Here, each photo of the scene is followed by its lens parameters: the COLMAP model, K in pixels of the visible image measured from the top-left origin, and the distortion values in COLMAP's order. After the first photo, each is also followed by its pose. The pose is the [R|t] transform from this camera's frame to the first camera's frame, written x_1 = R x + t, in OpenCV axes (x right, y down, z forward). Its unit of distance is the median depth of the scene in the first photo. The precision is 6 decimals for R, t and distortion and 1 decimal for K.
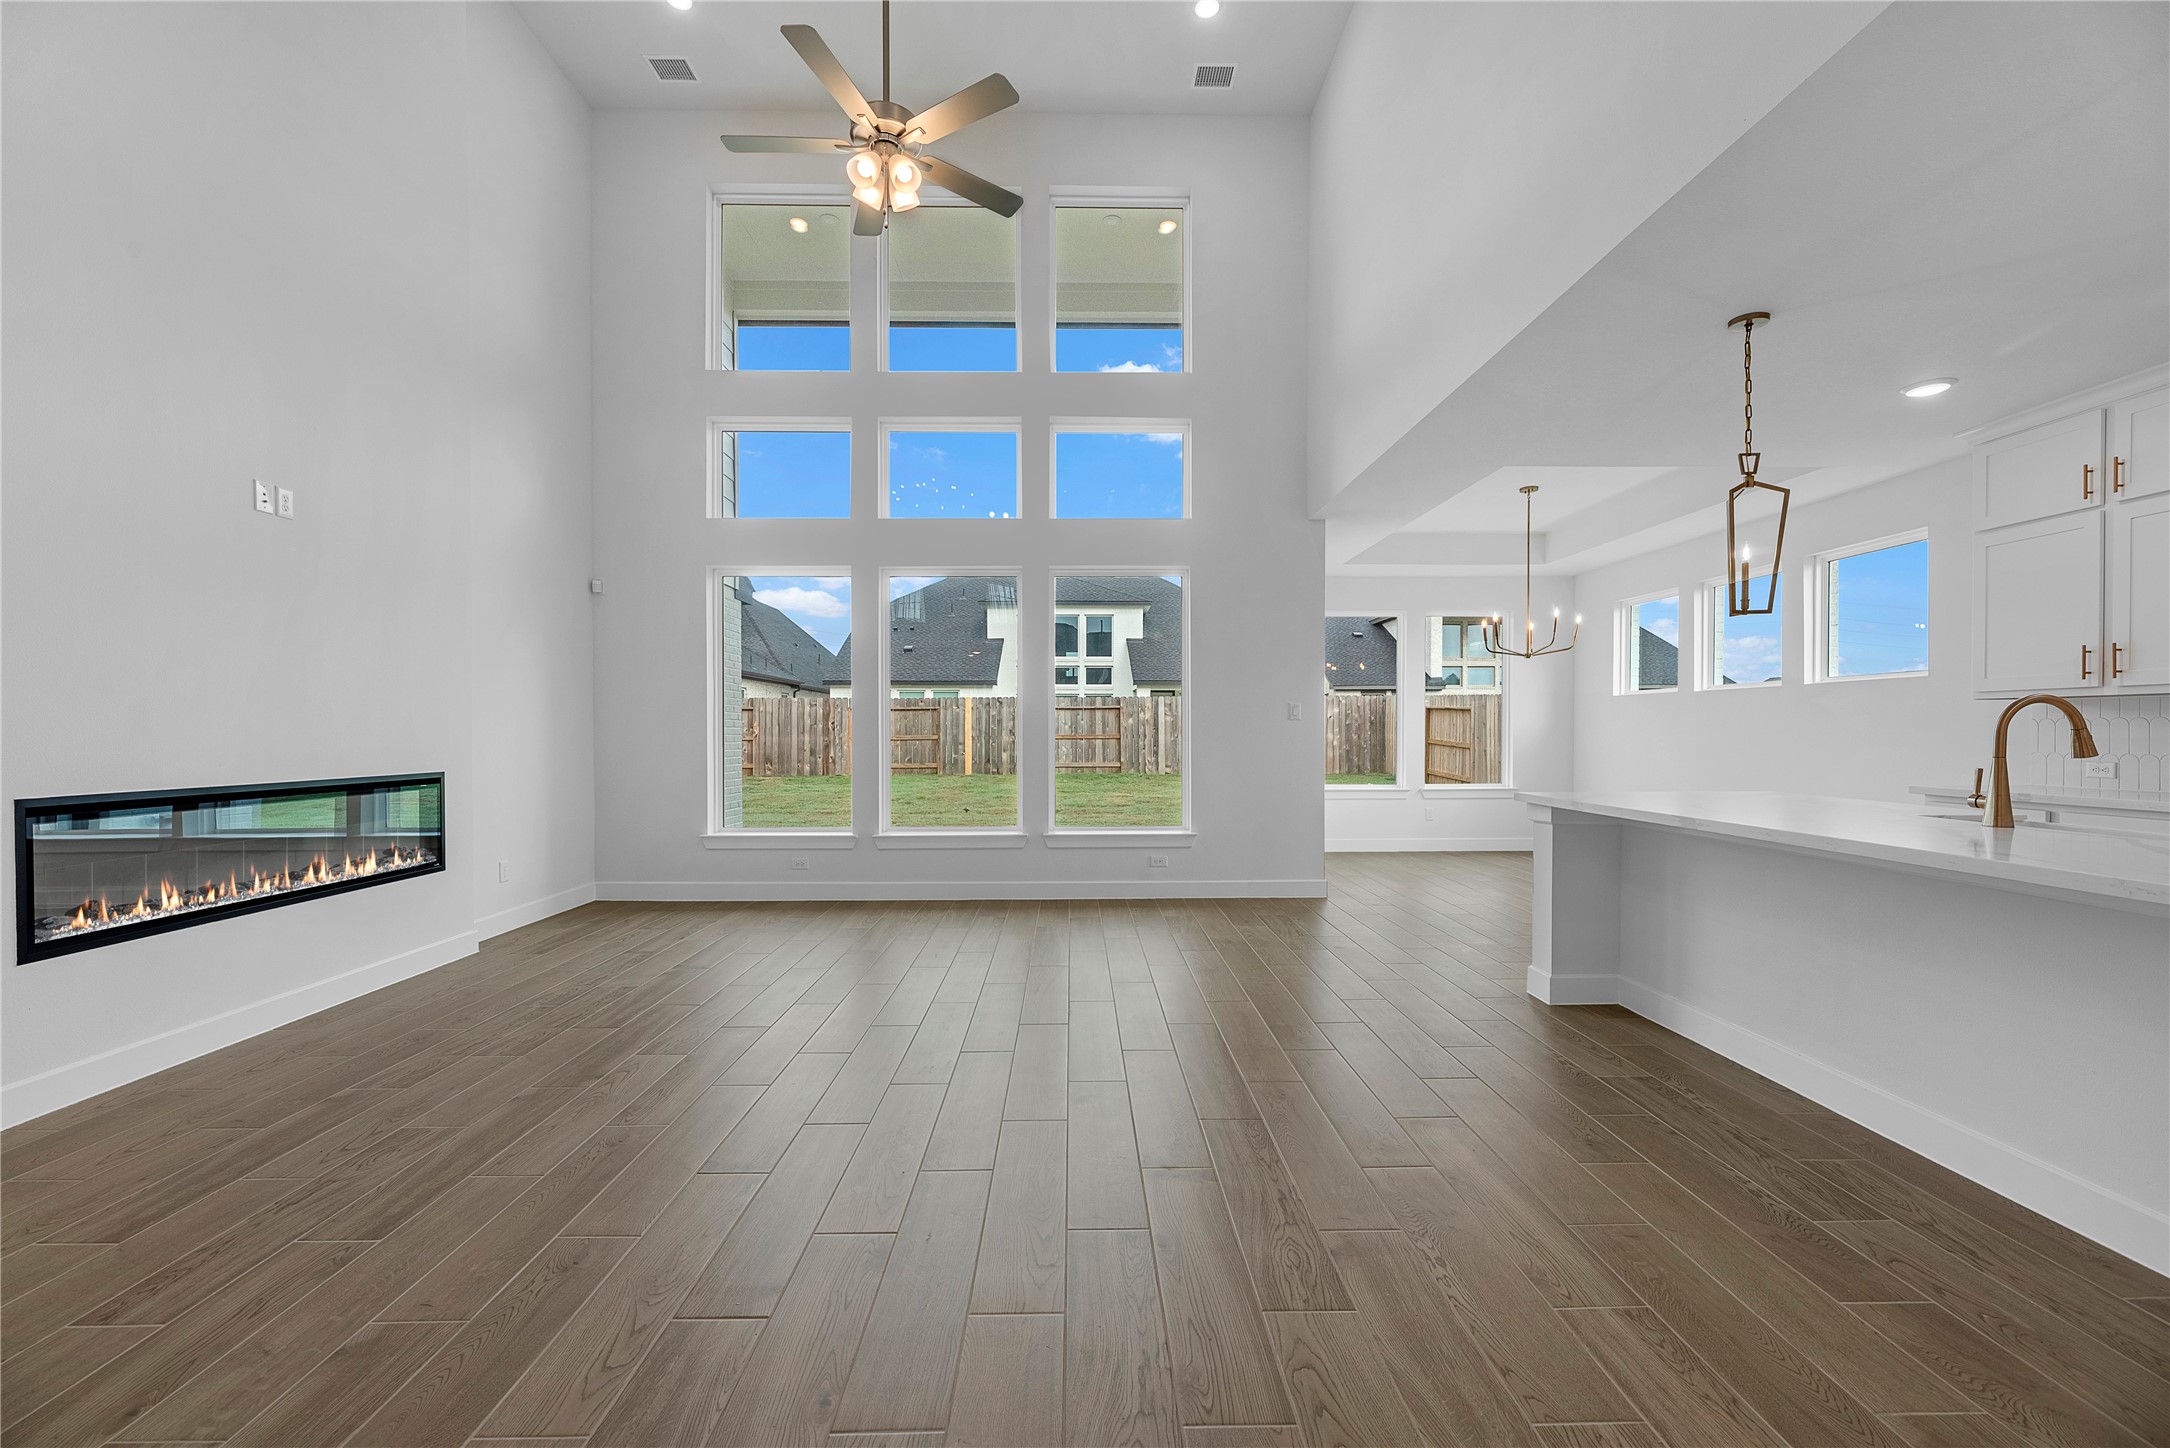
lens RADIAL K [[886.4, 0, 1092.5], [0, 886.4, 740.7], [0, 0, 1]] dist [0.000777, 0.000414]
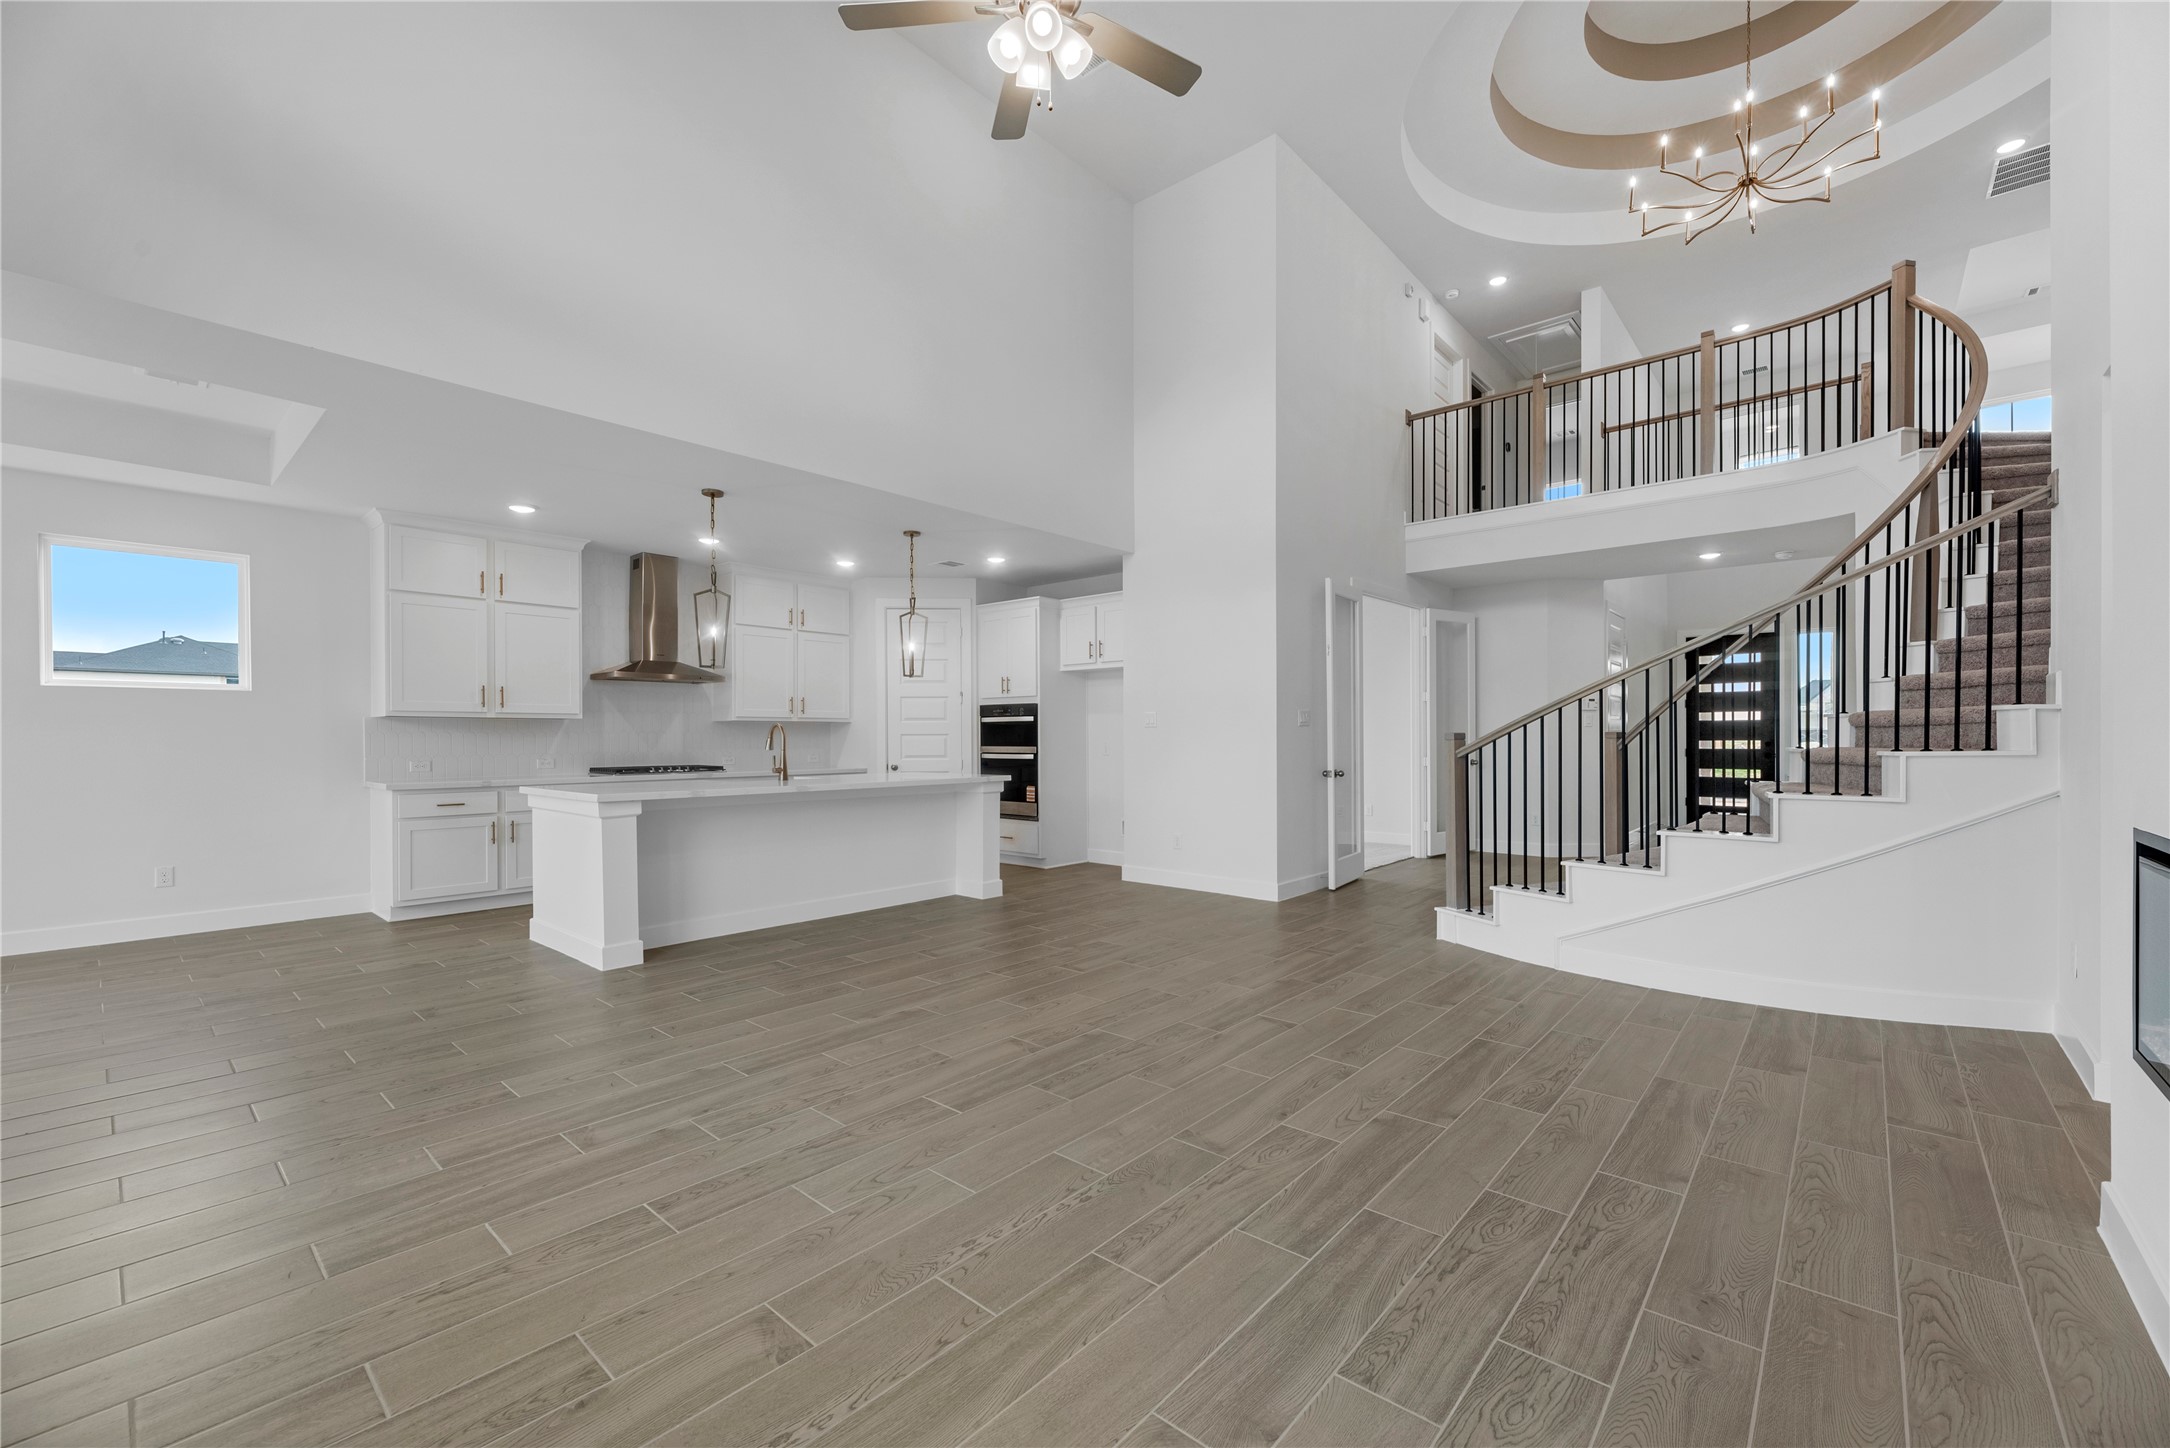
lens RADIAL K [[886.4, 0, 1081.0], [0, 886.4, 734.2], [0, 0, 1]] dist [0.000777, 0.000414]
pose [[-0.732932, 0.005646, 0.680279, -0.329038], [0.010764, 0.999937, 0.003298, -0.006422], [-0.680217, 0.009740, -0.732946, 0.643298]]
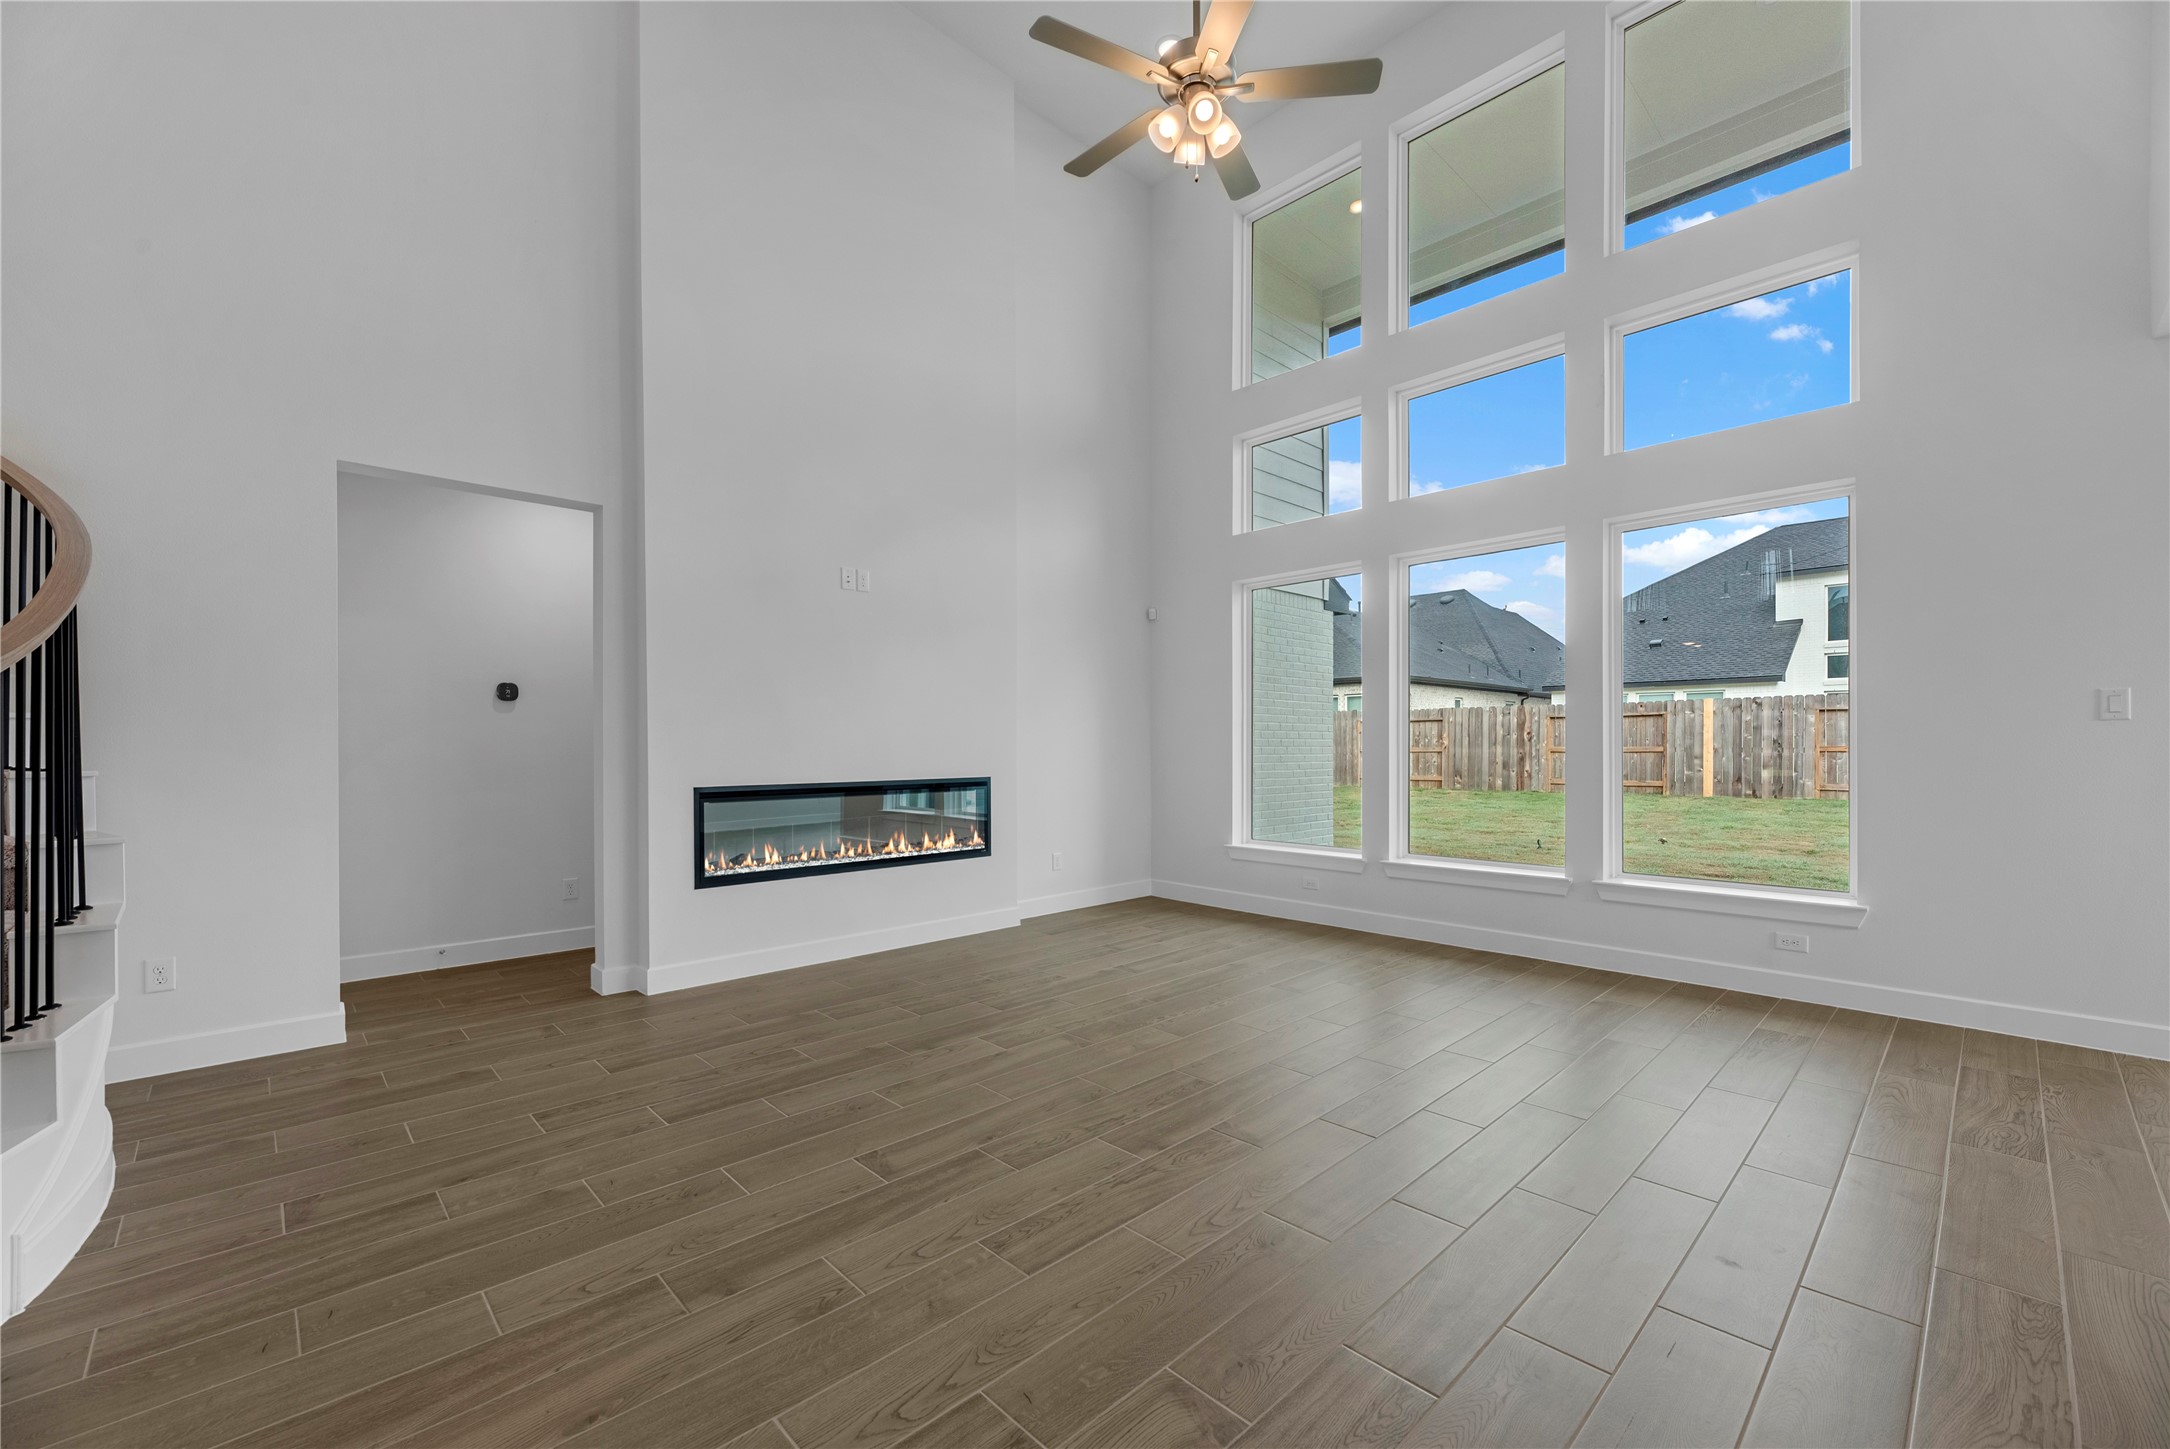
lens RADIAL K [[886.4, 0, 1087.7], [0, 886.4, 747.7], [0, 0, 1]] dist [0.000777, 0.000414]
pose [[0.677698, 0.001344, -0.735339, 0.143903], [-0.004728, 0.999986, -0.002529, -0.001556], [0.735325, 0.005191, 0.677694, 0.130267]]
